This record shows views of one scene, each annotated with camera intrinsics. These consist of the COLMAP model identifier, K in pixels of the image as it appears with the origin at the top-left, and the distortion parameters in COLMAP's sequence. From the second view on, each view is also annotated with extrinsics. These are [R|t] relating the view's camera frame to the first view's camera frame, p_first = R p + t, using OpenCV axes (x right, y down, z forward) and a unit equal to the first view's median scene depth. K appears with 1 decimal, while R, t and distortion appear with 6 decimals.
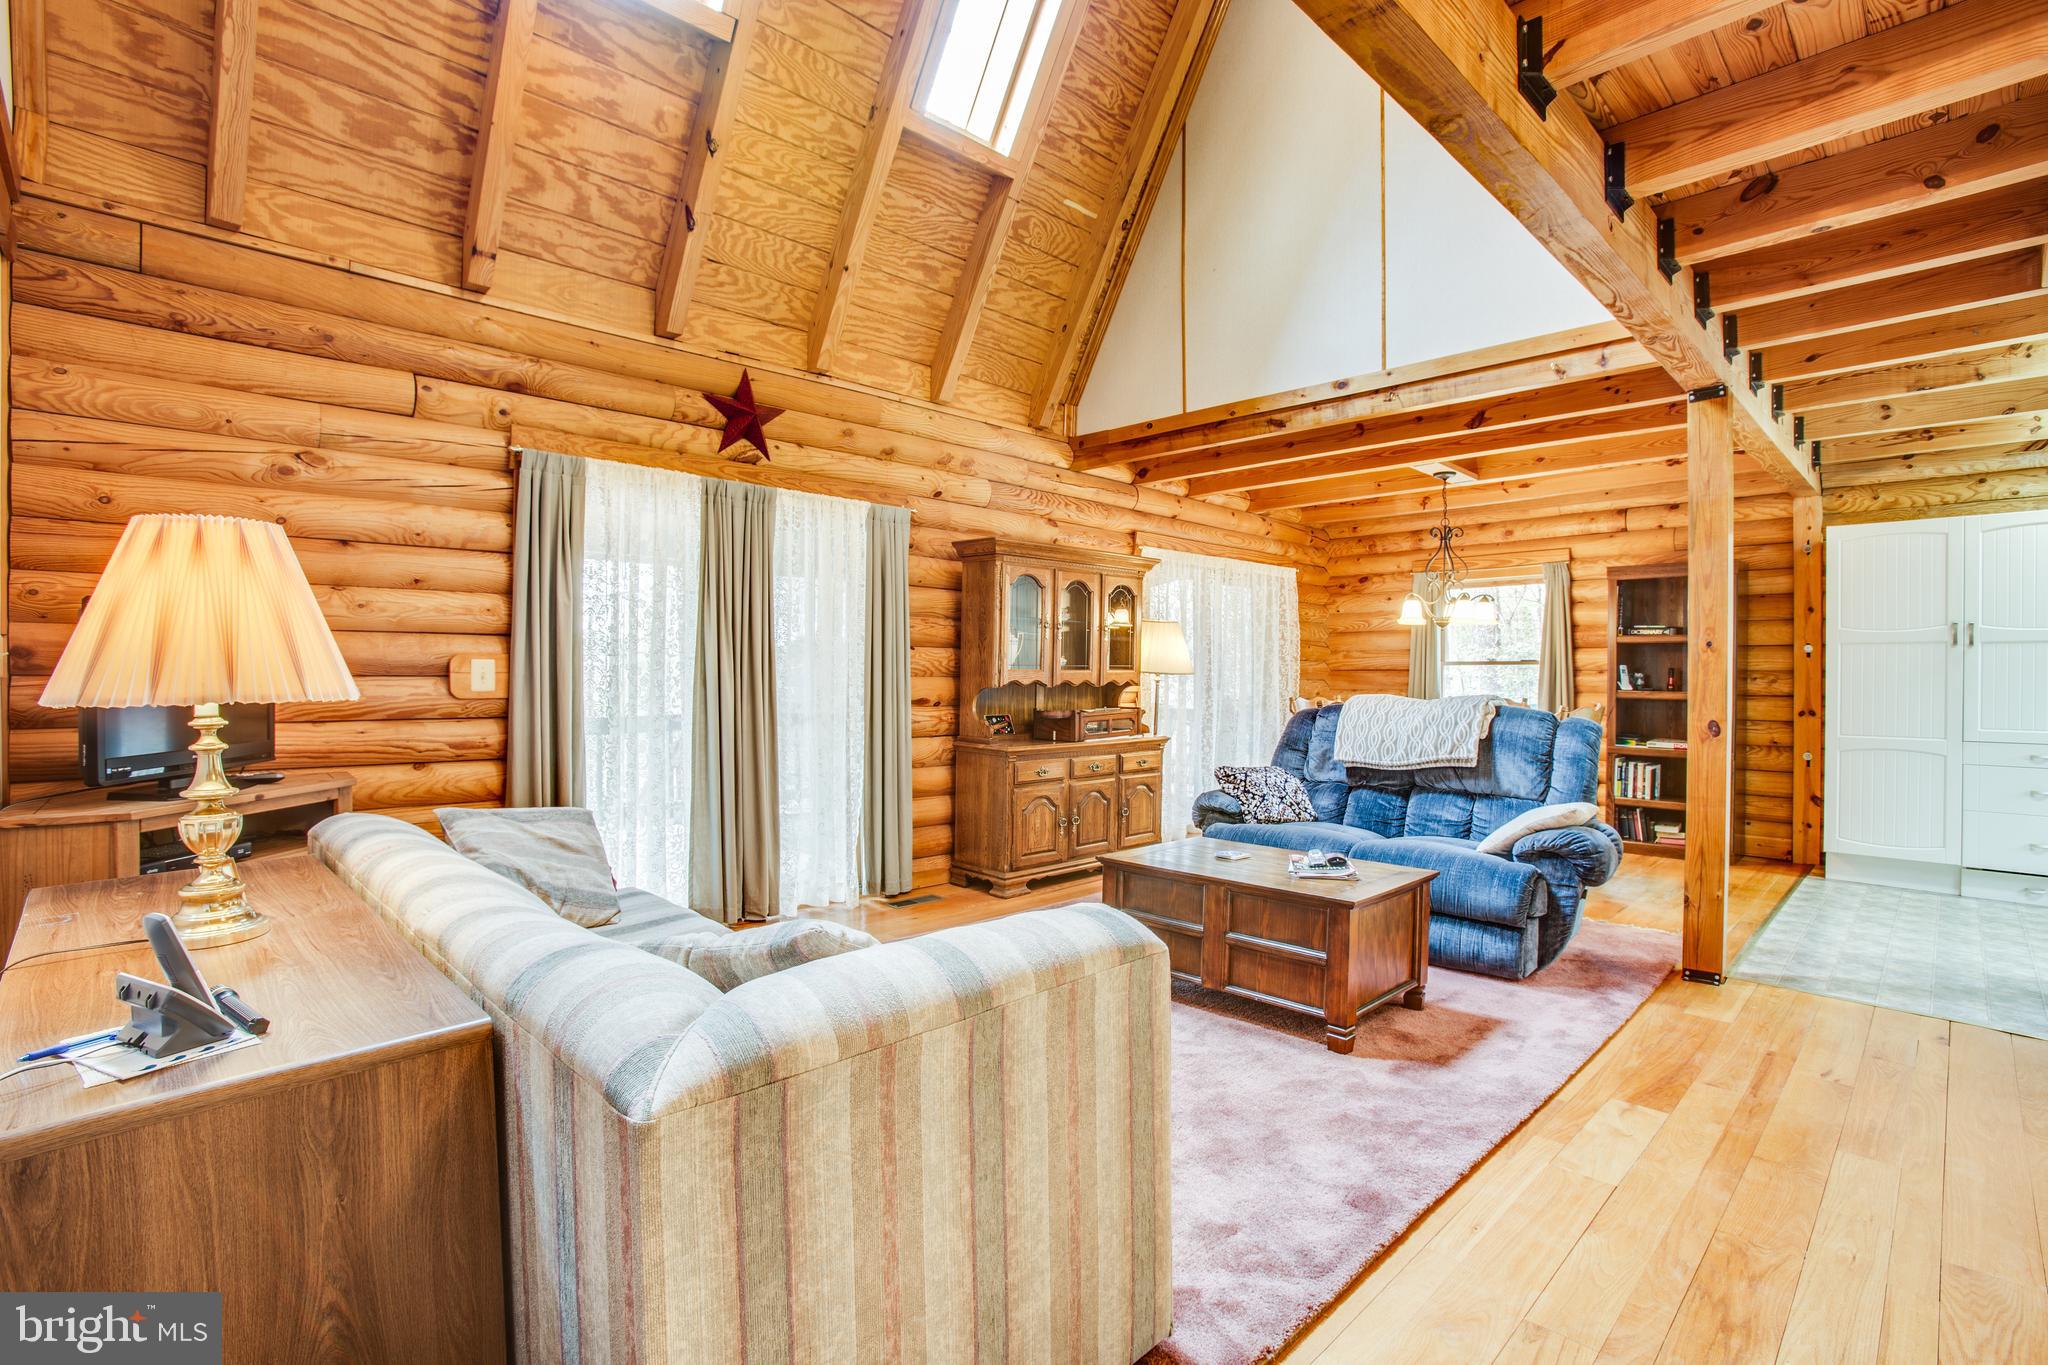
lens RADIAL K [[944.7, 0, 1016.9], [0, 944.7, 680.0], [0, 0, 1]] dist [-0.045316, 0.005233]
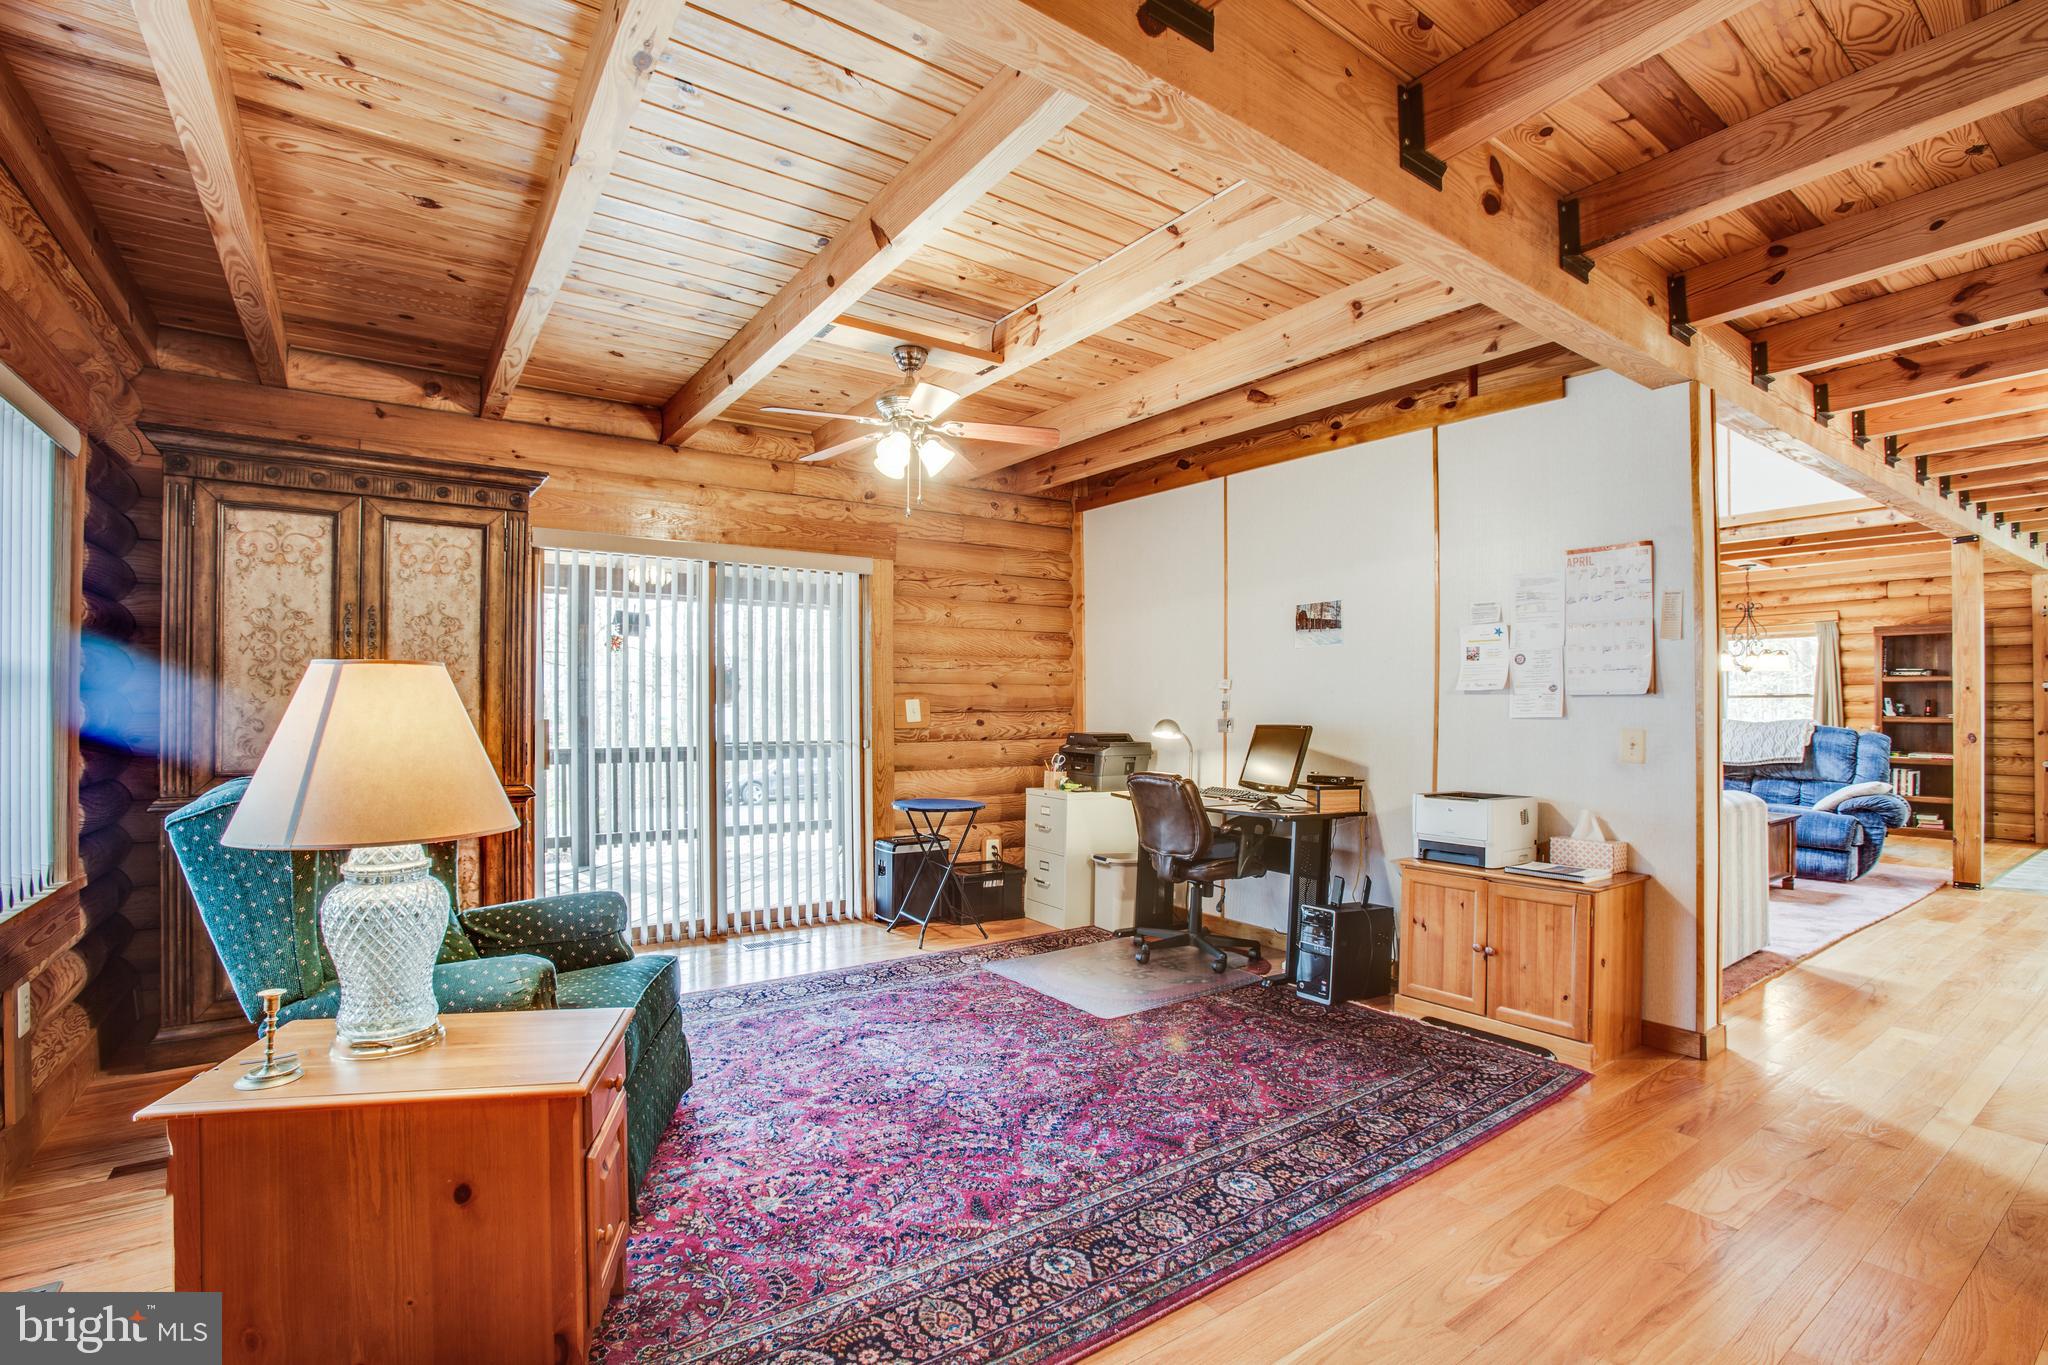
lens RADIAL K [[961.7, 0, 977.7], [0, 961.7, 700.7], [0, 0, 1]] dist [-0.036935, 0.009201]
pose [[0.987838, -0.005683, -0.155385, -0.481508], [0.004026, 0.999932, -0.010975, -0.002261], [0.155437, 0.010216, 0.987793, -0.602170]]
